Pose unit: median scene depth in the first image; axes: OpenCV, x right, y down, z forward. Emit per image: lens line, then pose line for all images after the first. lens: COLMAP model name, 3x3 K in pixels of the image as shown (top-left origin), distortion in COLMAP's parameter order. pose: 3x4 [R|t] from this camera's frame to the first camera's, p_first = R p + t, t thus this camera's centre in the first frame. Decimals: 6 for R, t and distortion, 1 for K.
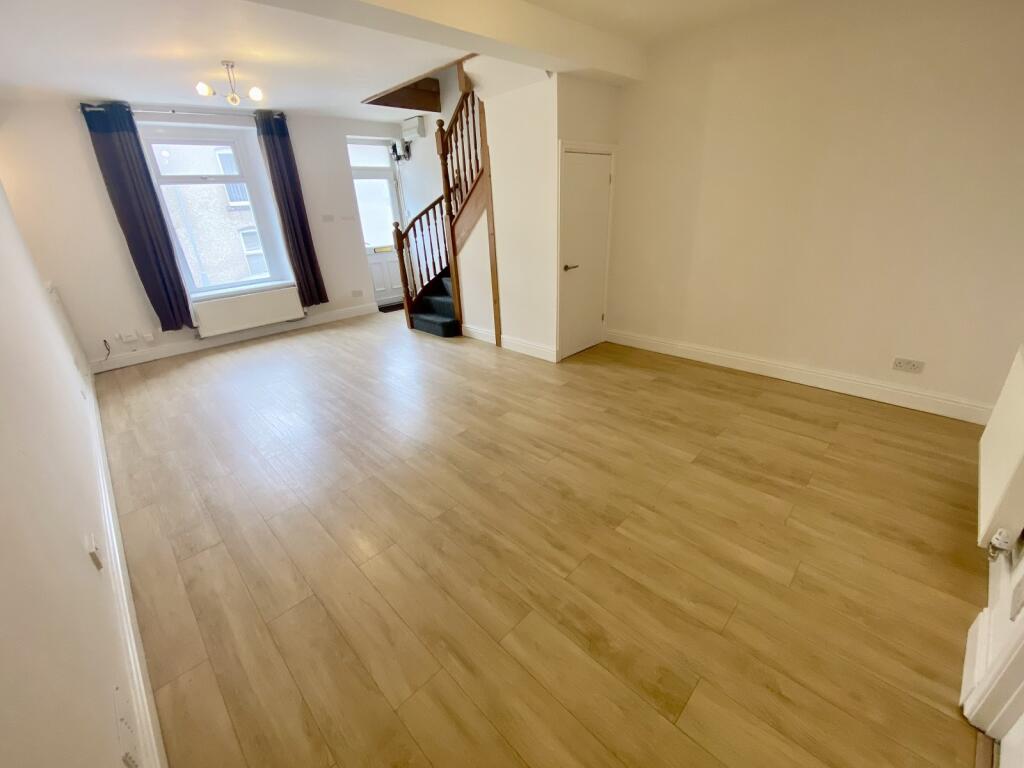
lens RADIAL K [[414.2, 0, 514.7], [0, 414.2, 383.1], [0, 0, 1]] dist [-0.000060, -0.000174]
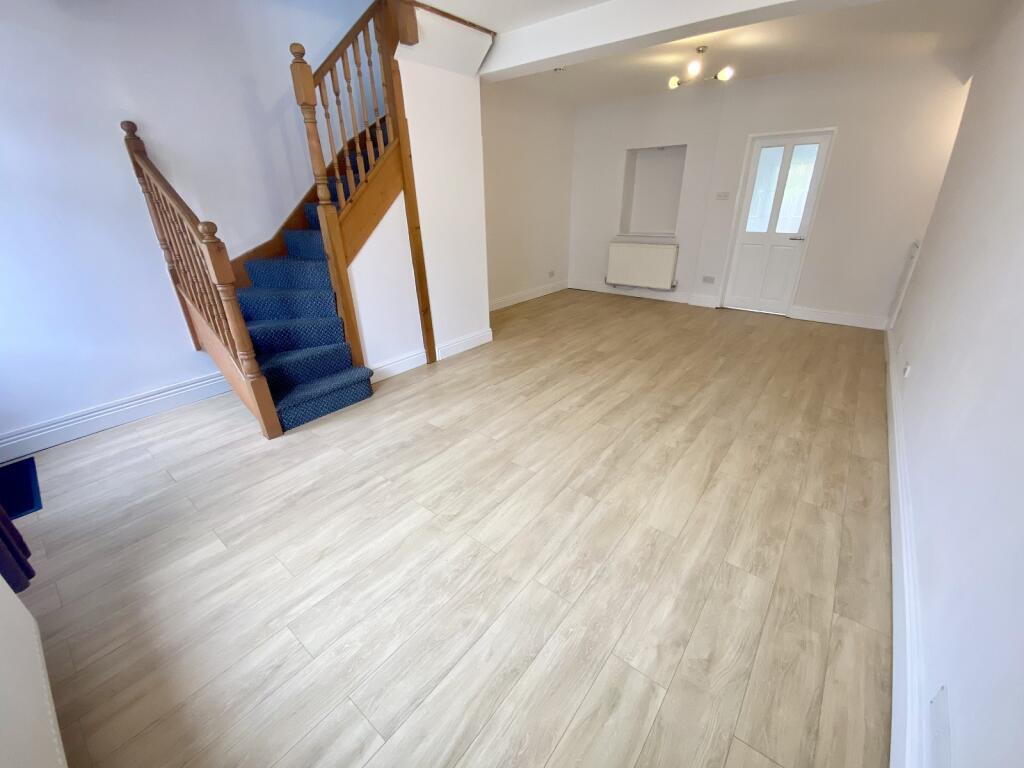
lens RADIAL K [[417.5, 0, 512.0], [0, 417.5, 384.0], [0, 0, 1]] dist [-0.021510, -0.000252]
pose [[-0.096269, -0.358407, 0.928589, -1.240122], [0.424918, 0.828842, 0.363959, -0.427036], [-0.900098, 0.429612, 0.072502, 1.197787]]
